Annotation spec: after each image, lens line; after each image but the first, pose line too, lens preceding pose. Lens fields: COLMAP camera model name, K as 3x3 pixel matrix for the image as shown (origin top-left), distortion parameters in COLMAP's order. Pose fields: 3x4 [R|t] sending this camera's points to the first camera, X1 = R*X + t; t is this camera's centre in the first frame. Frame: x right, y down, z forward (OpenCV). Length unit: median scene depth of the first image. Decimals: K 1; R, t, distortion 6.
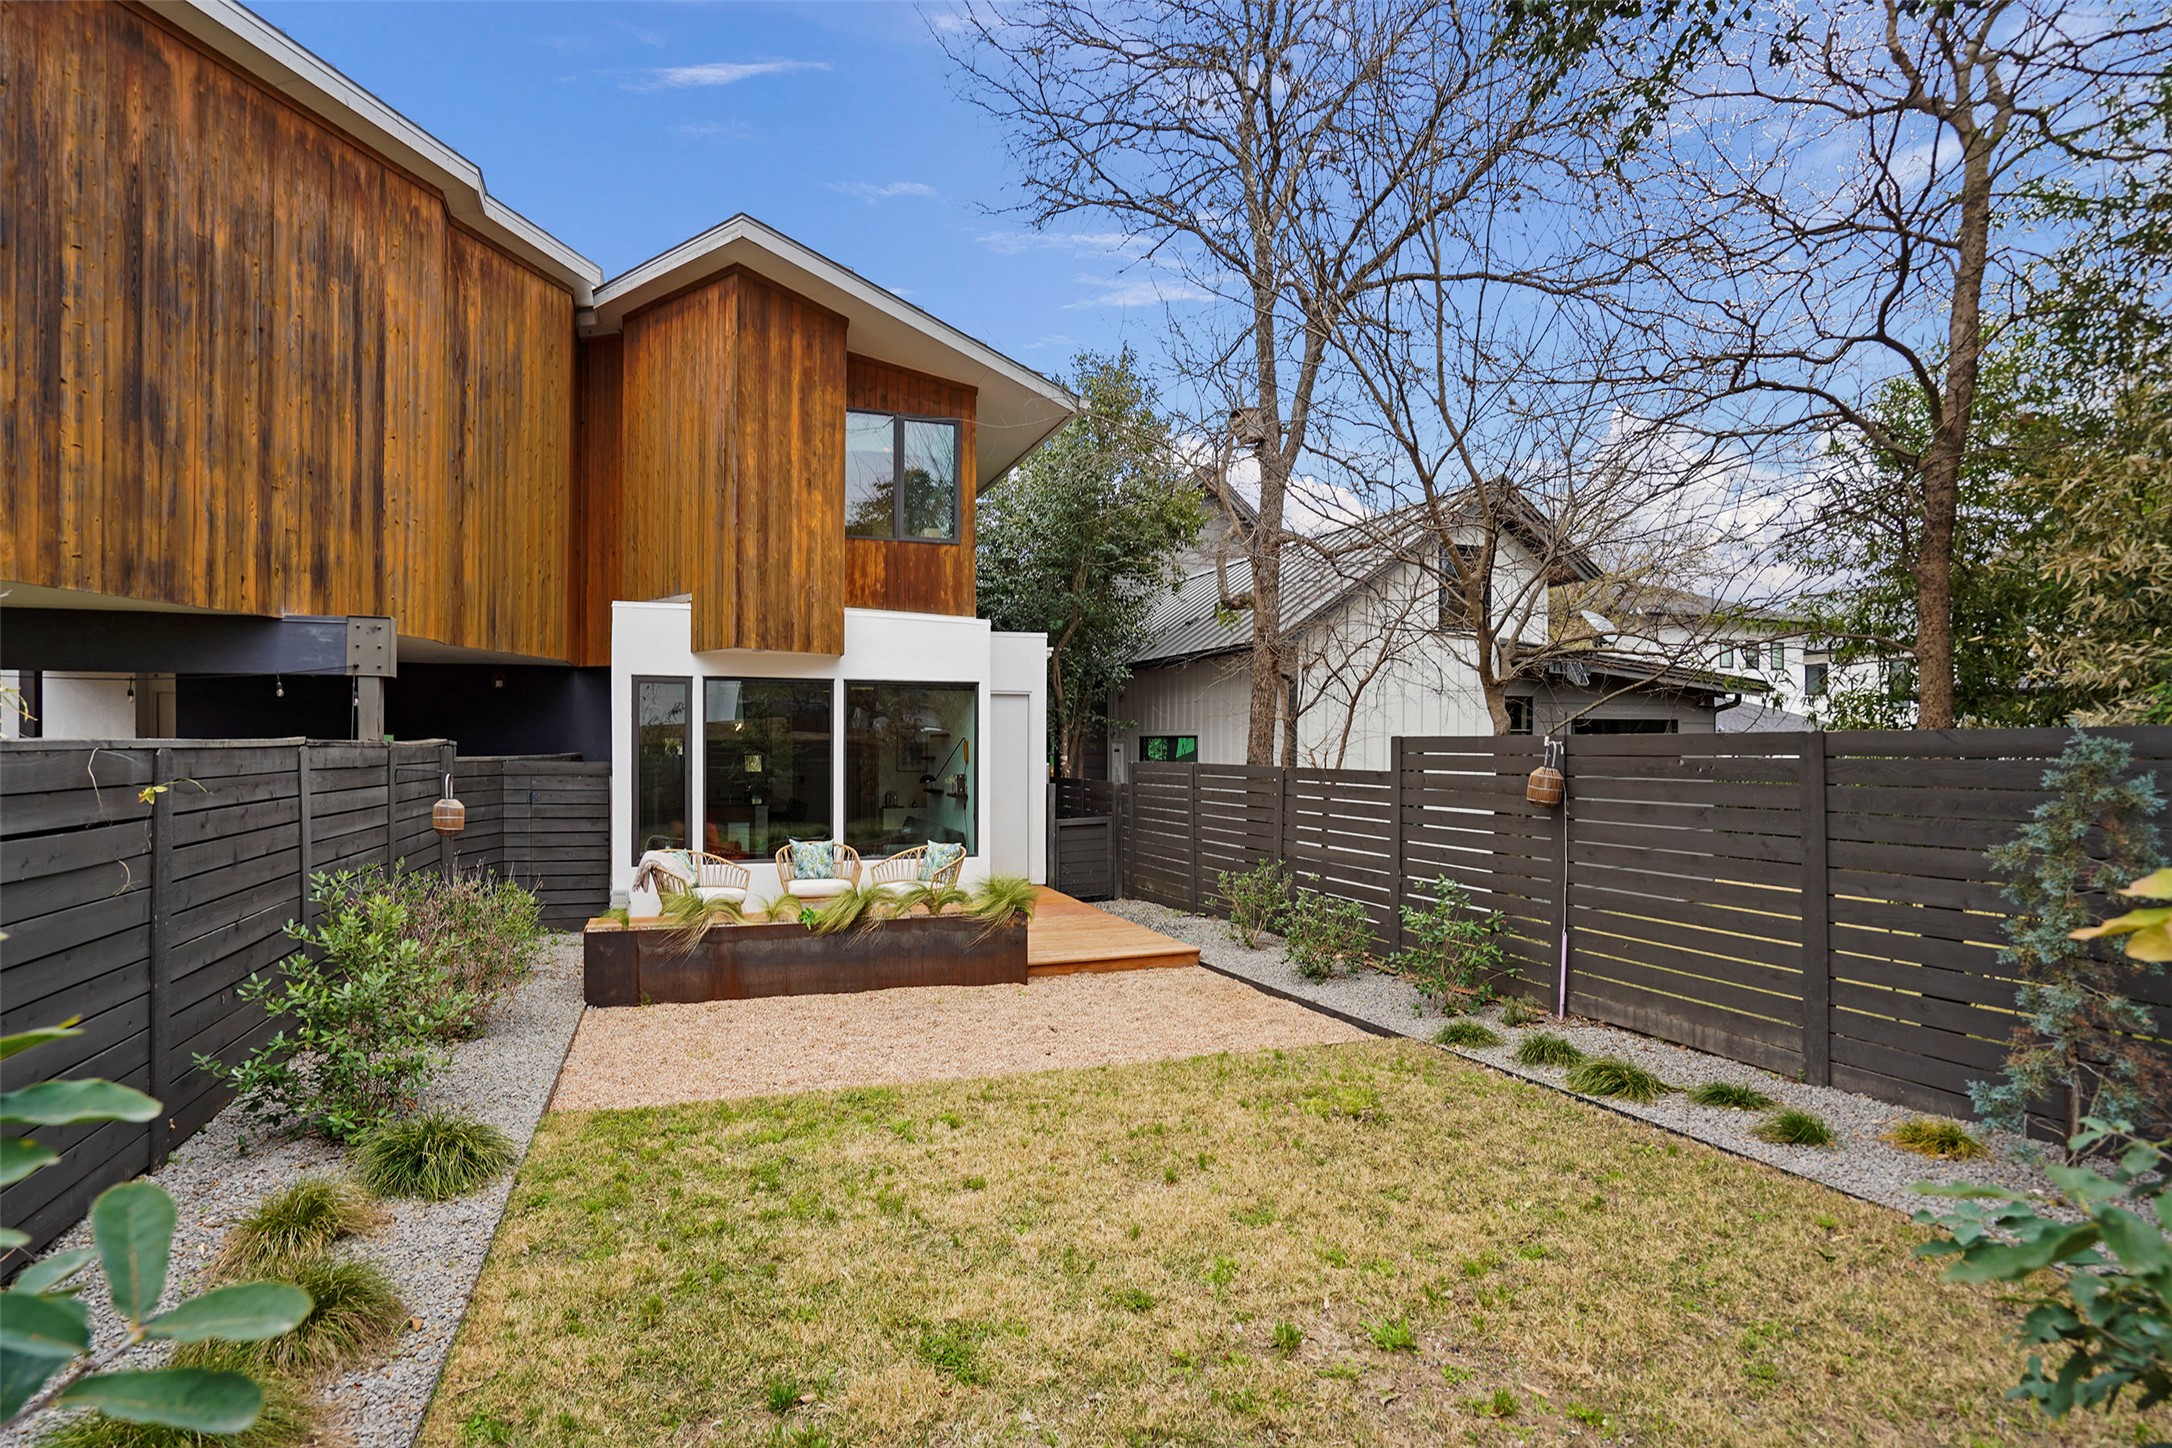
lens RADIAL K [[1081.8, 0, 1085.2], [0, 1081.8, 736.8], [0, 0, 1]] dist [-0.016556, 0.001209]
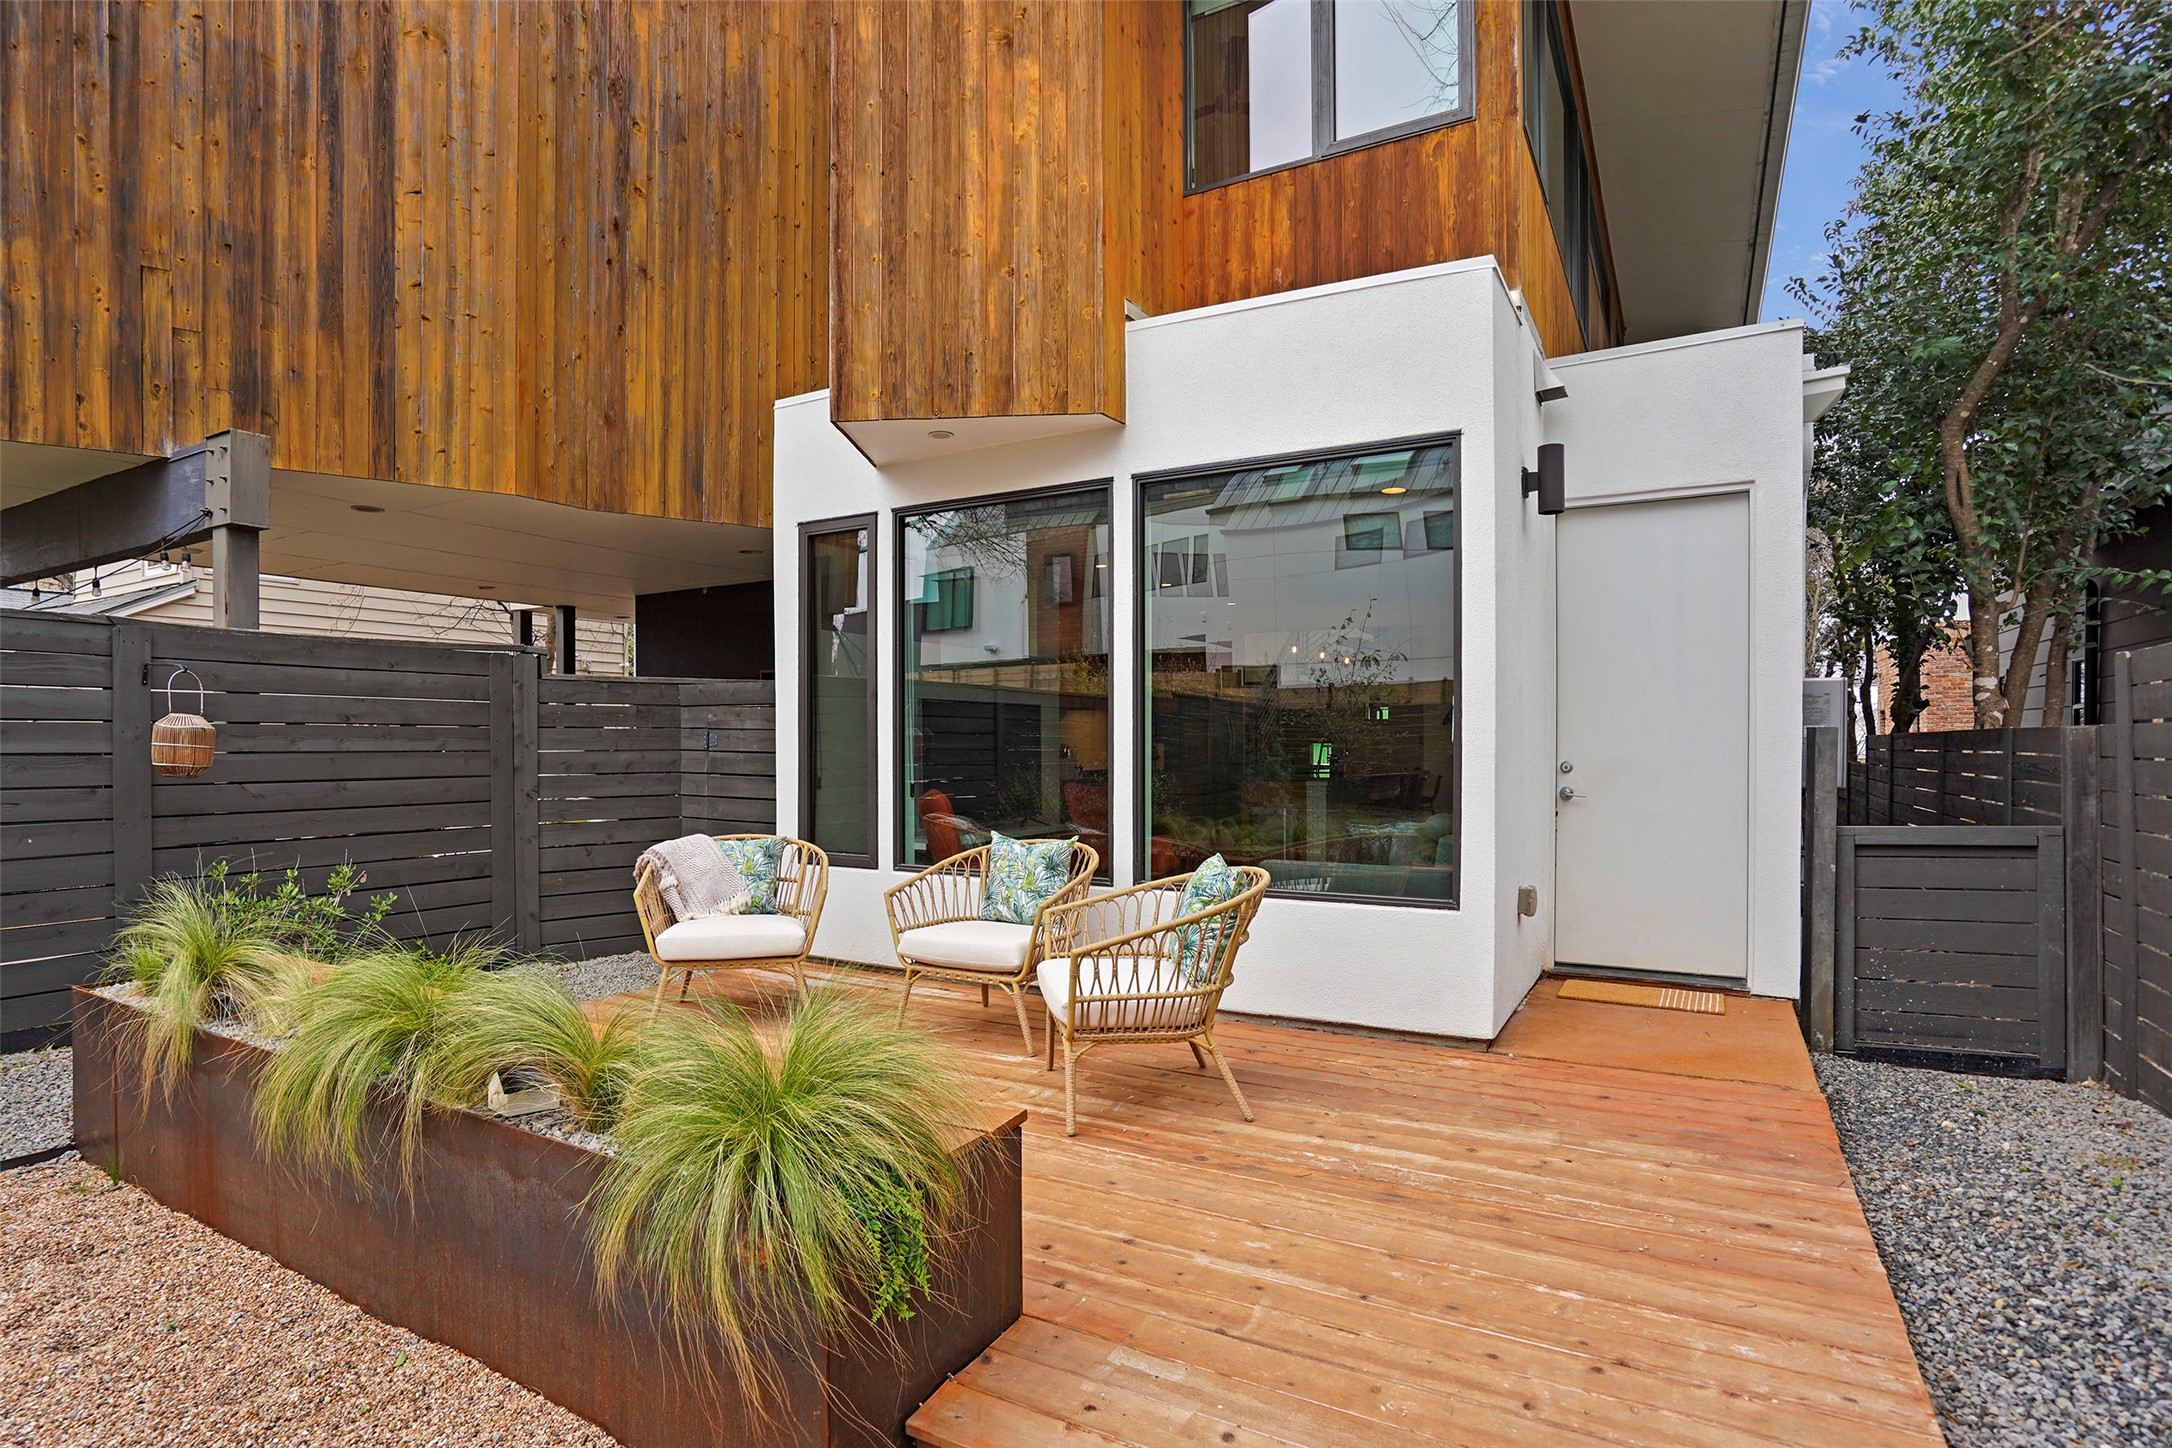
lens RADIAL K [[1081.8, 0, 1083.4], [0, 1081.8, 741.4], [0, 0, 1]] dist [-0.016556, 0.001209]
pose [[0.641208, -0.010398, -0.767297, 0.127704], [0.014706, 0.999891, -0.001260, 0.069202], [0.767227, -0.010476, 0.641291, 0.873647]]
